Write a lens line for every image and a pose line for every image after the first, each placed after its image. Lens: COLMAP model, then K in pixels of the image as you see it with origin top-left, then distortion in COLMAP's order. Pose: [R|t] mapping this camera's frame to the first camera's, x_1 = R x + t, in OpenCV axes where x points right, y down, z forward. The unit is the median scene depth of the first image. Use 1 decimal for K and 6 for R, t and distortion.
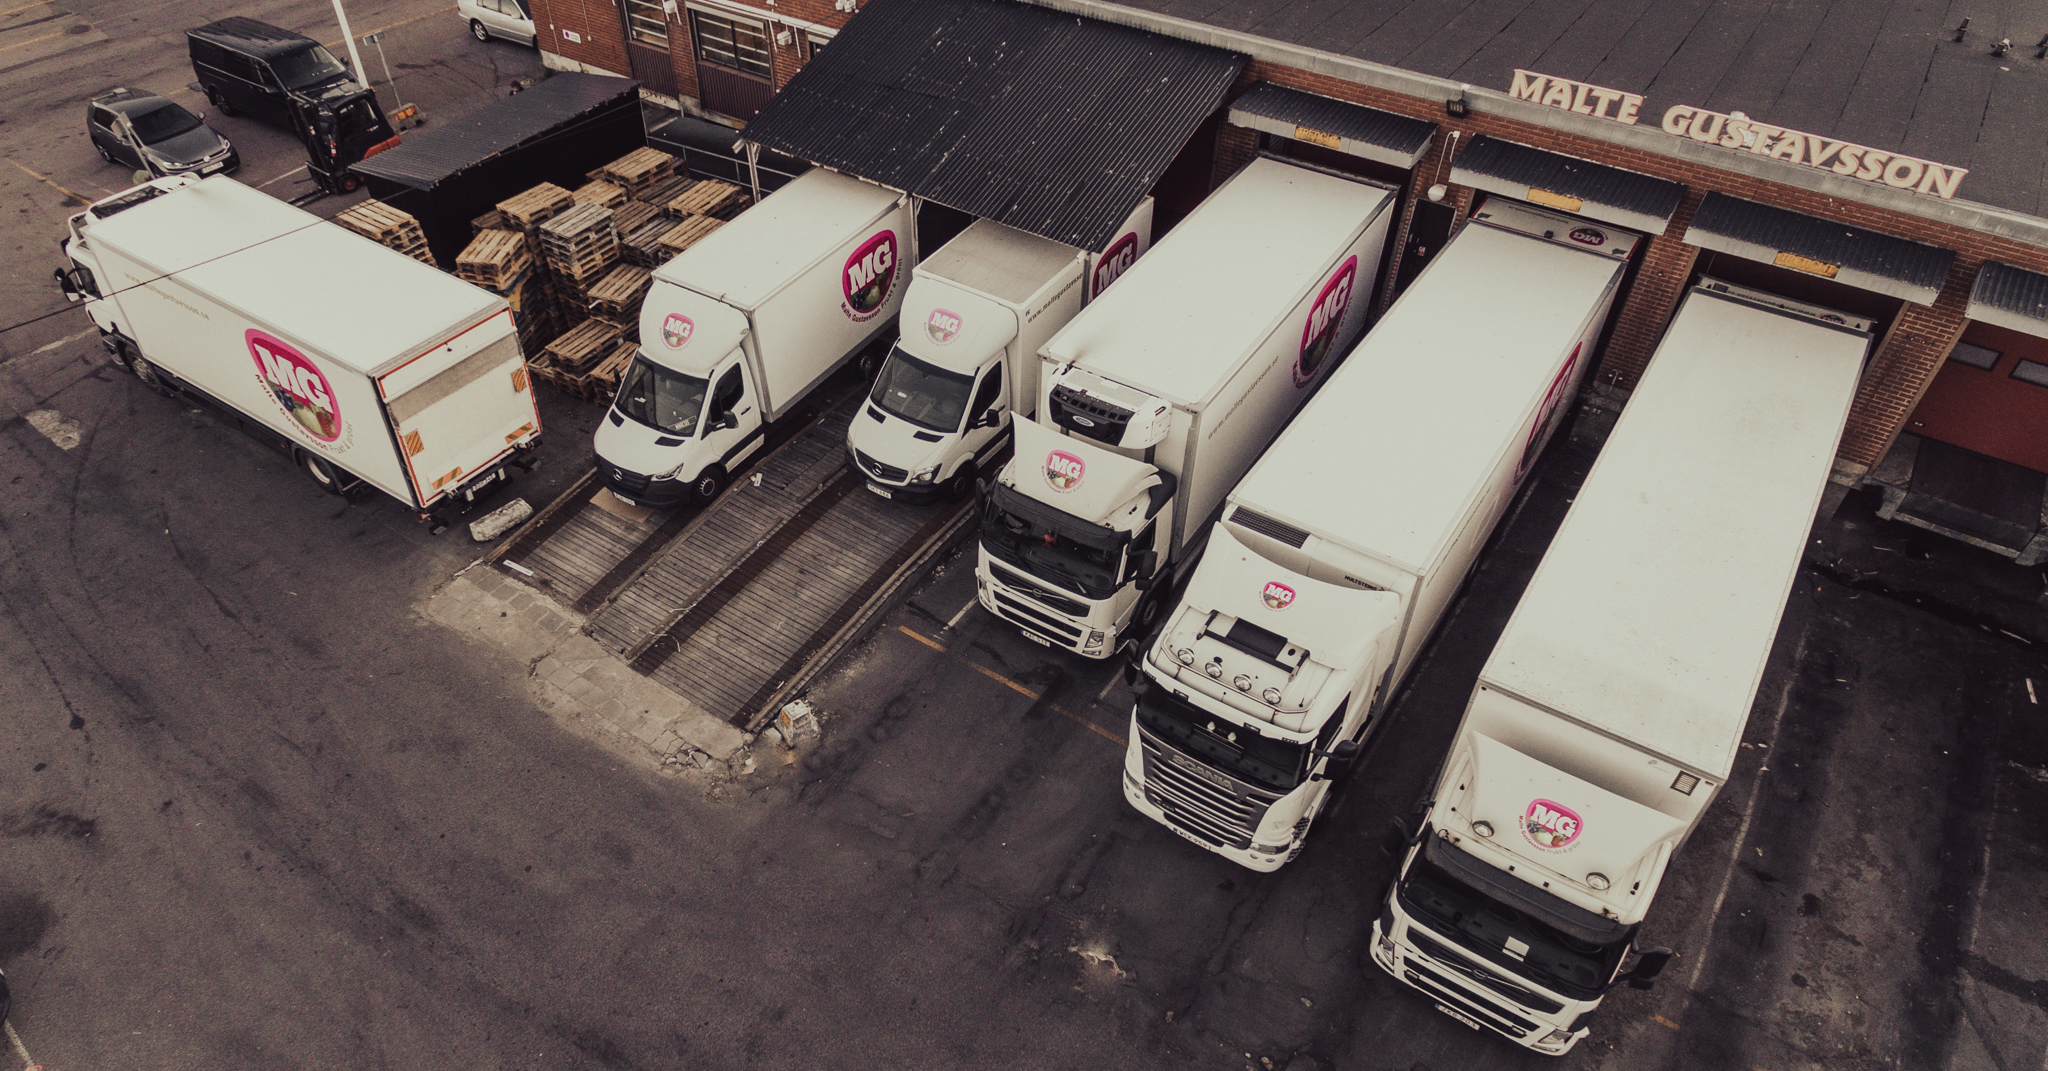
lens RADIAL K [[1248.1, 0, 964.8], [0, 1248.1, 534.6], [0, 0, 1]] dist [0.015785, -0.022405]
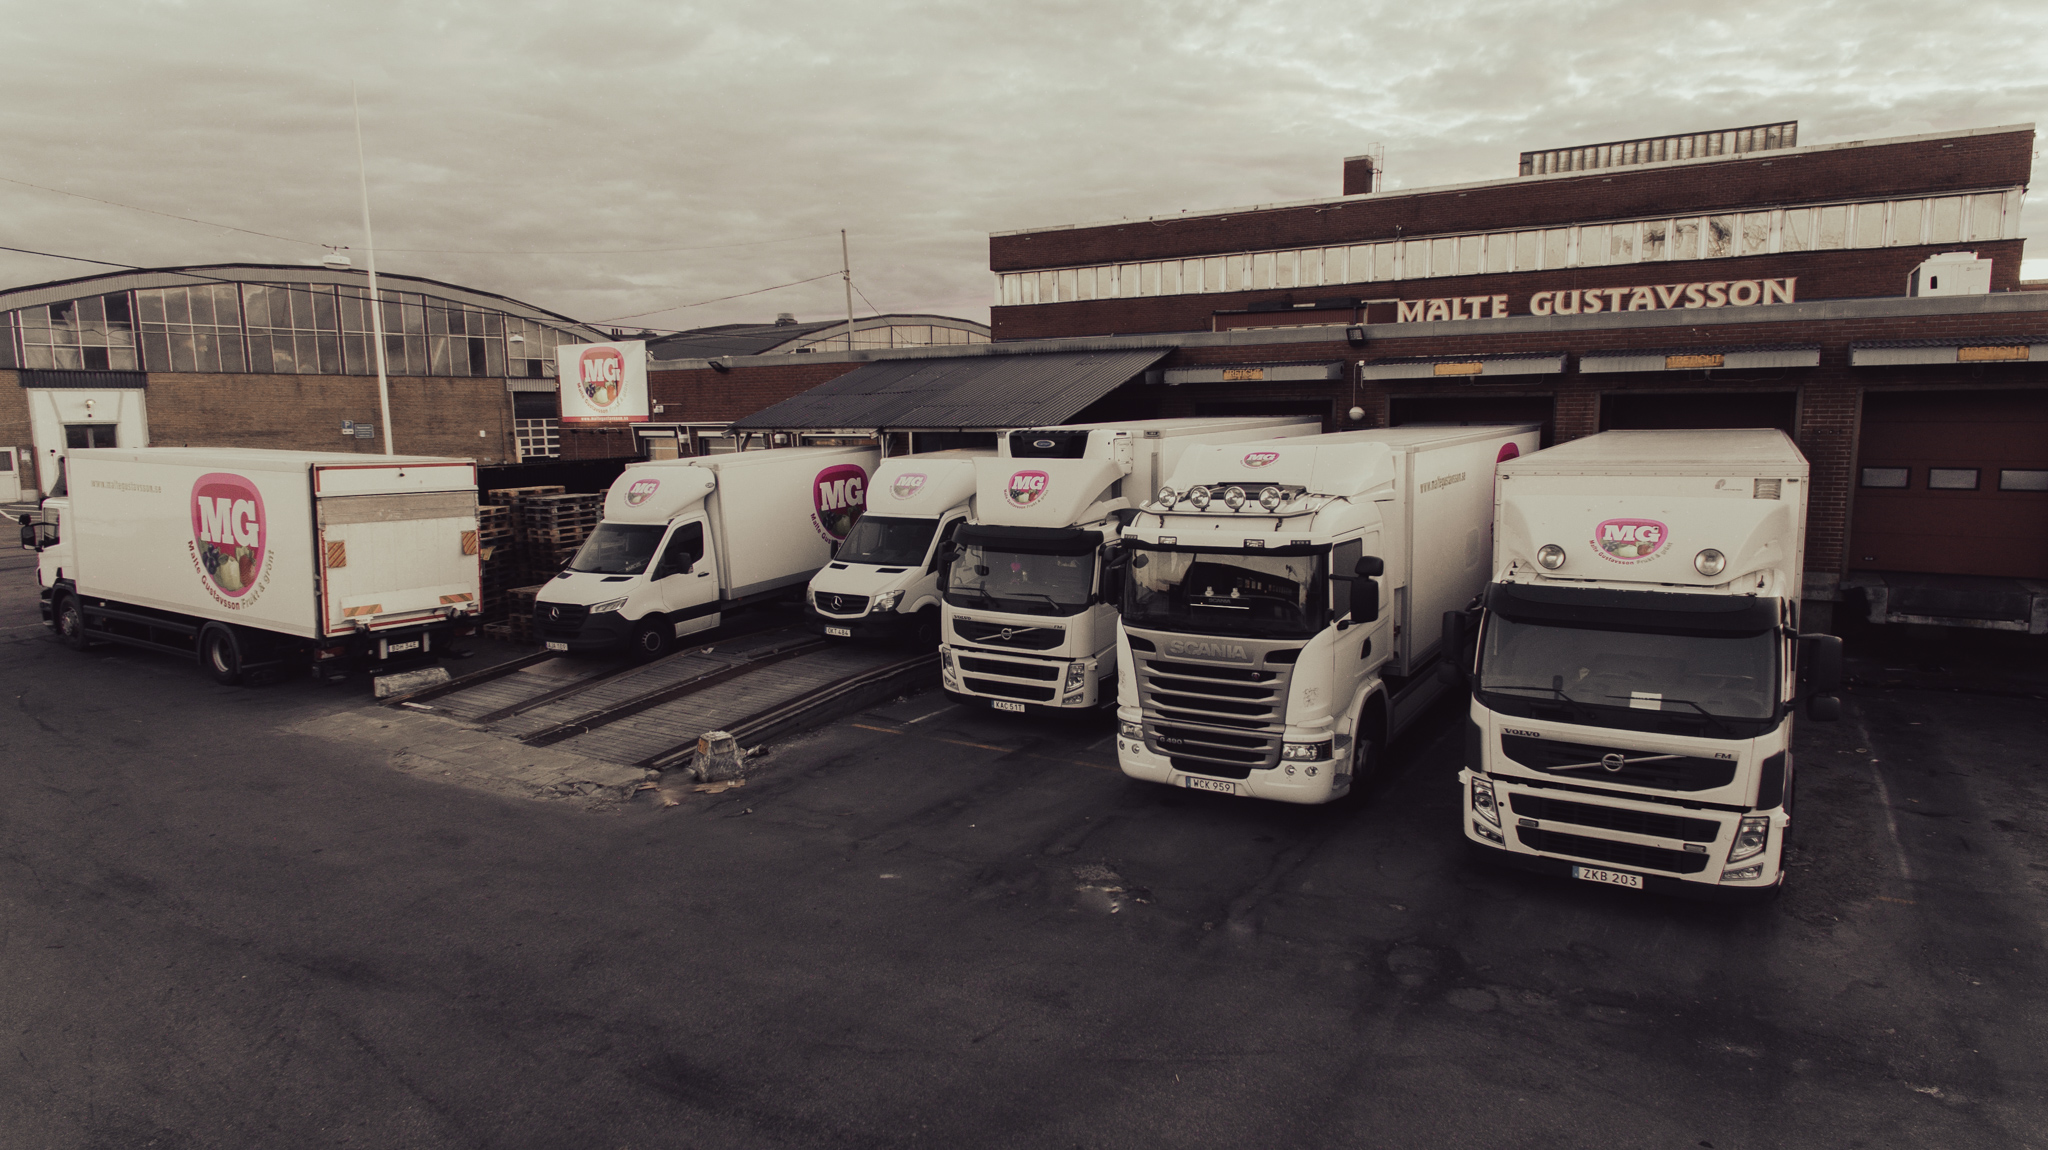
lens RADIAL K [[1142.5, 0, 1024.0], [0, 1142.5, 575.0], [0, 0, 1]] dist [0.014157, -0.018262]
pose [[0.998145, -0.015965, 0.058747, 0.022248], [0.047138, 0.813342, -0.579873, 0.467400], [-0.038524, 0.581567, 0.812586, 0.298863]]
